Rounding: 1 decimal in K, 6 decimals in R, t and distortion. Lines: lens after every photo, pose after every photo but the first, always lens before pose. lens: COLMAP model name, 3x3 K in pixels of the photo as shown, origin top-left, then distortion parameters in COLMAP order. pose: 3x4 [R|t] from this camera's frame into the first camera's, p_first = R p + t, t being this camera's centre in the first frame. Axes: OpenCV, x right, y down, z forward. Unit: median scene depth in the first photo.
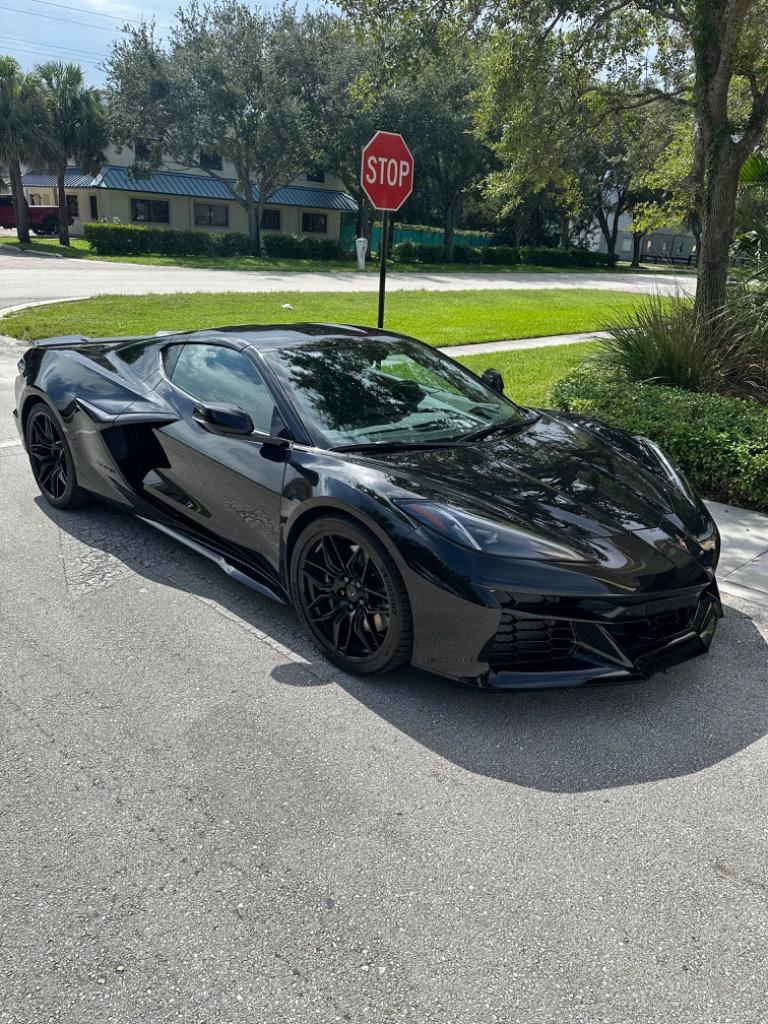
lens RADIAL K [[765.9, 0, 384.0], [0, 765.9, 512.0], [0, 0, 1]] dist [0.065118, -0.078116]
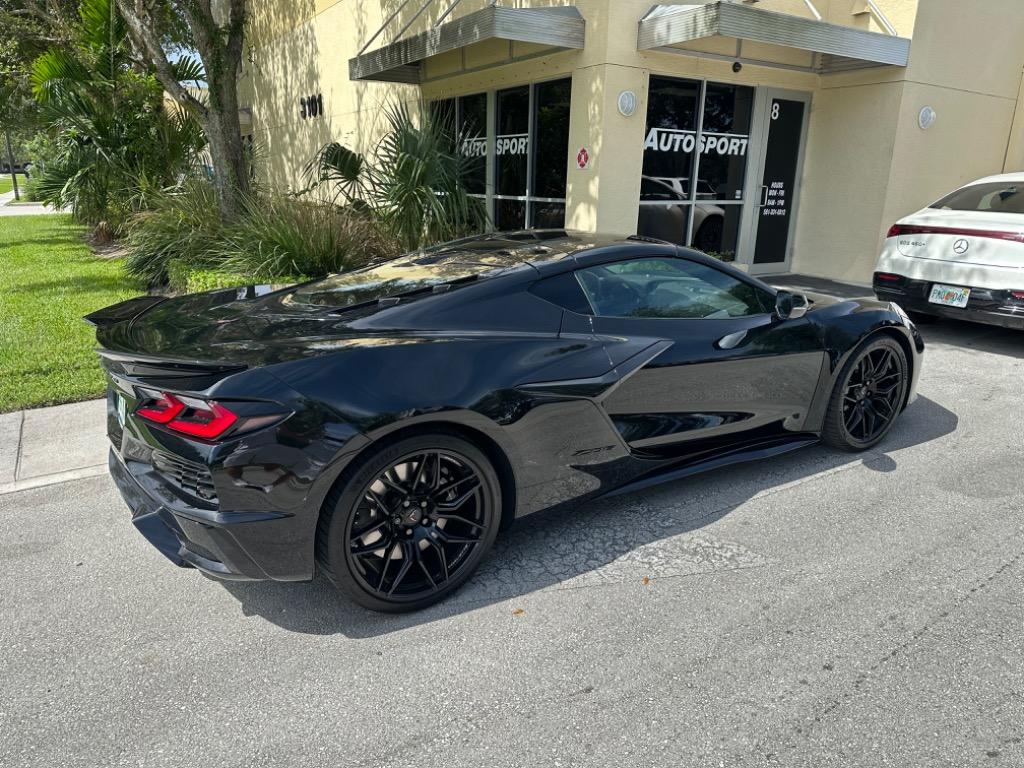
lens RADIAL K [[779.5, 0, 512.0], [0, 779.5, 384.0], [0, 0, 1]] dist [0.089253, -0.167388]
pose [[0.174654, -0.292824, 0.940080, -0.585391], [0.326389, 0.917991, 0.225305, -0.171867], [-0.928960, 0.267482, 0.255905, 0.482502]]
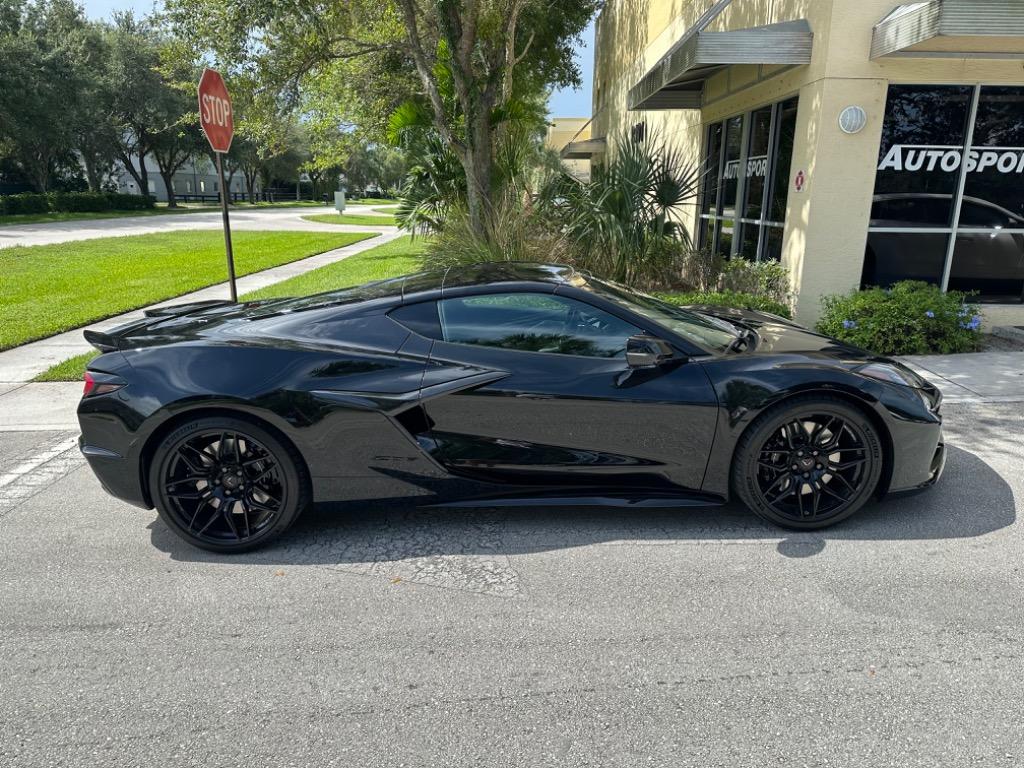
lens RADIAL K [[764.2, 0, 516.0], [0, 764.2, 412.9], [0, 0, 1]] dist [-0.009305, -0.007785]
pose [[0.685358, -0.250738, 0.683678, -0.454958], [0.276994, 0.958042, 0.073686, -0.073096], [-0.673468, 0.138873, 0.726055, 0.173155]]
